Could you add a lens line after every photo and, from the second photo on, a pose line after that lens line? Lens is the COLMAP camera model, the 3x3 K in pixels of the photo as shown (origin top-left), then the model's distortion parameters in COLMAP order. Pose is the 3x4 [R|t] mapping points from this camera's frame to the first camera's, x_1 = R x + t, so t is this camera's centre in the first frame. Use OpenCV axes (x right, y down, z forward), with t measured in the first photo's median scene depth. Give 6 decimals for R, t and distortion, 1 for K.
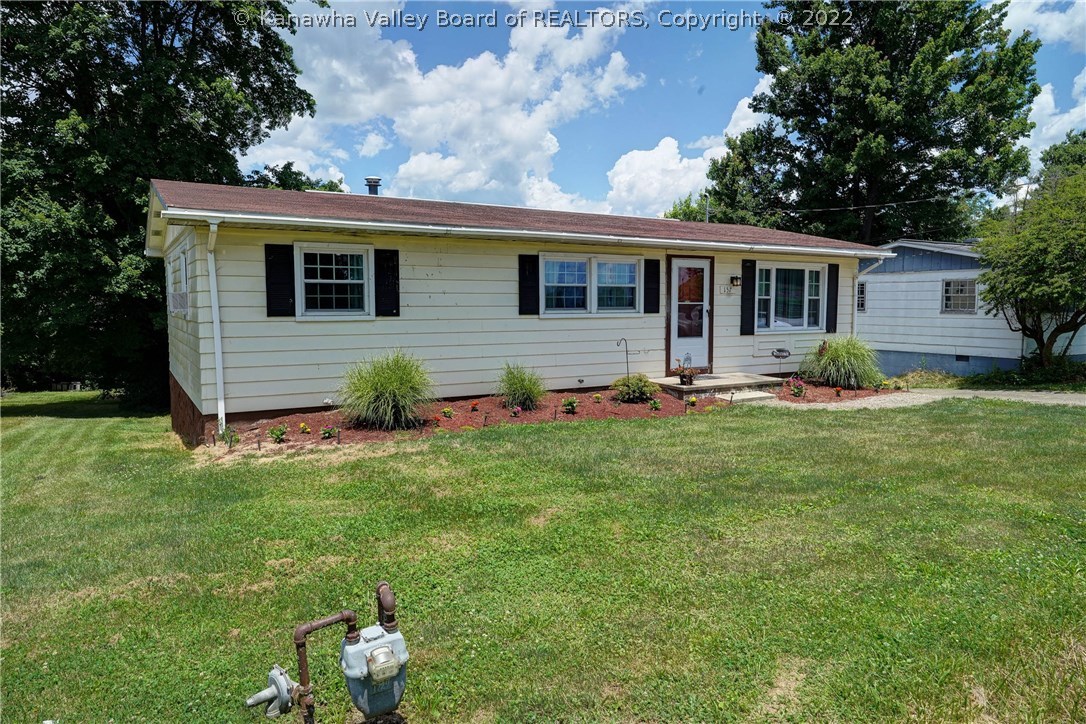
lens RADIAL K [[716.0, 0, 543.0], [0, 716.0, 362.0], [0, 0, 1]] dist [0.005288, 0.001035]
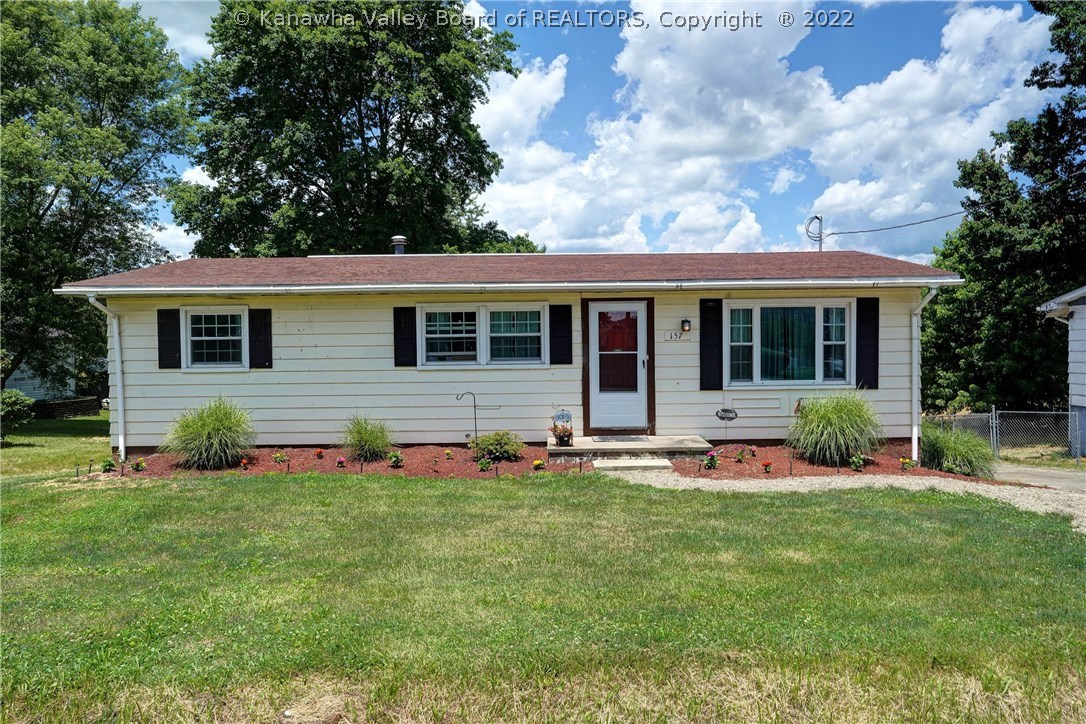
lens RADIAL K [[755.0, 0, 543.0], [0, 755.0, 362.0], [0, 0, 1]] dist [-0.000912, 0.000070]
pose [[0.859060, -0.001444, -0.511873, 0.680774], [-0.030560, 0.998068, -0.054103, -0.020840], [0.510962, 0.062121, 0.857356, 0.192736]]
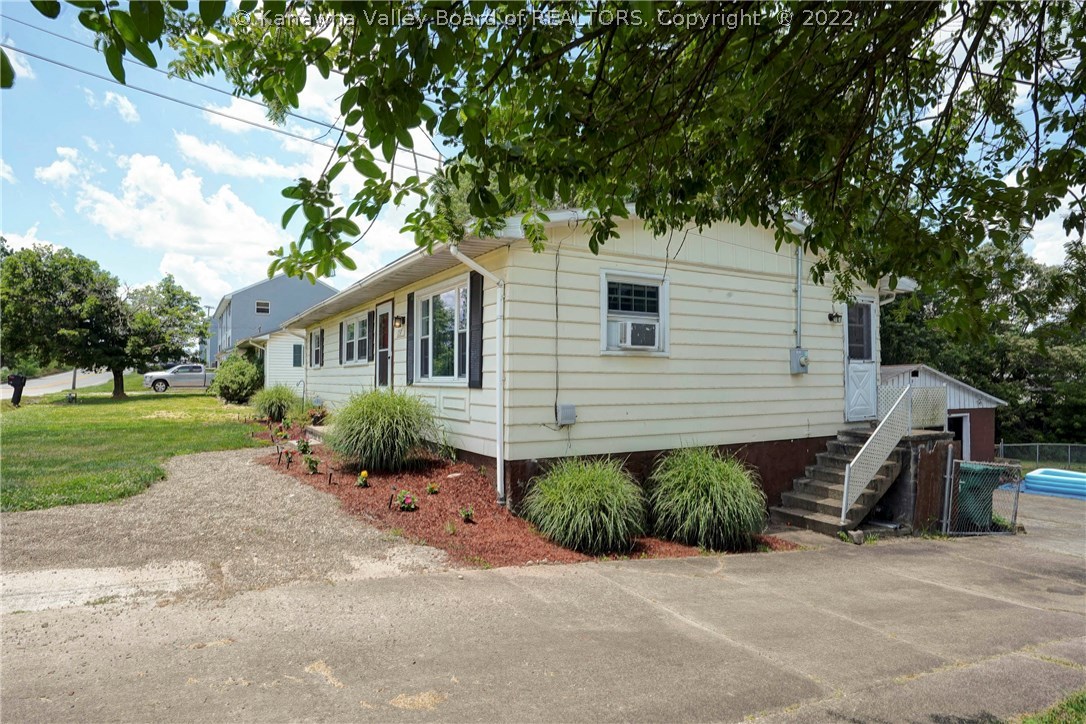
lens RADIAL K [[621.6, 0, 543.0], [0, 621.6, 362.0], [0, 0, 1]] dist [0.000055, -0.000006]
pose [[-0.005182, -0.026097, -0.999646, 1.184532], [-0.079159, 0.996533, -0.025605, -0.070352], [0.996849, 0.078998, -0.007230, 1.392841]]
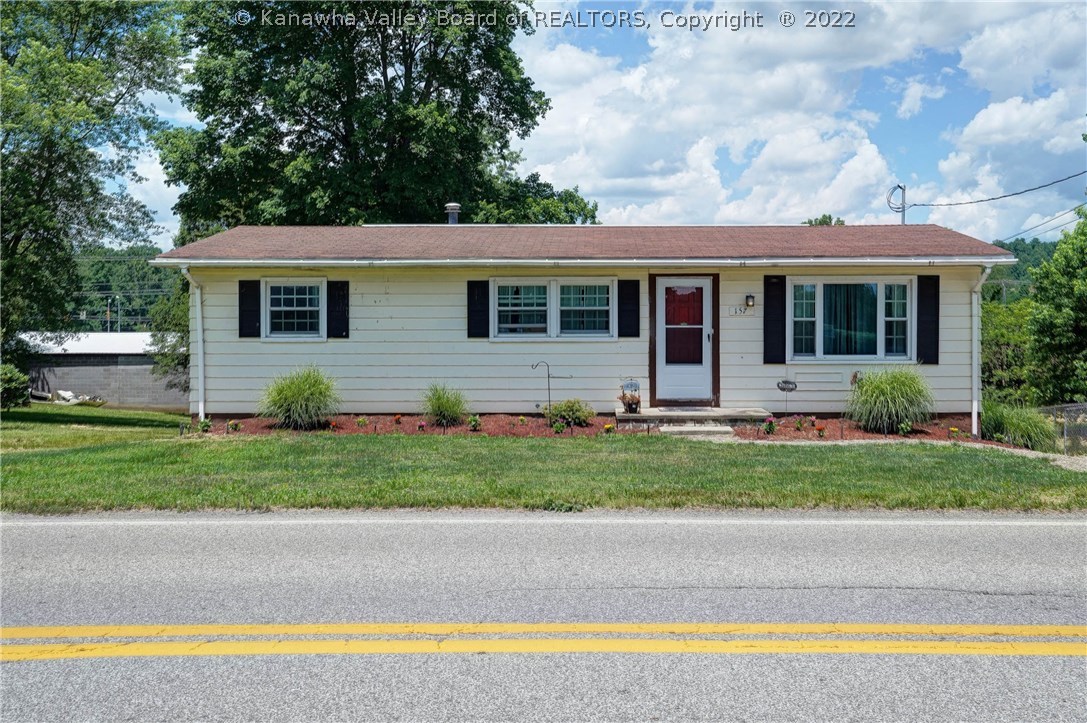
lens RADIAL K [[1054.1, 0, 564.2], [0, 1054.1, 338.2], [0, 0, 1]] dist [0.047918, -0.000420]
pose [[0.853983, 0.002136, -0.520296, 0.873983], [-0.041300, 0.997115, -0.063694, 0.026324], [0.518659, 0.075882, 0.851607, -0.231691]]
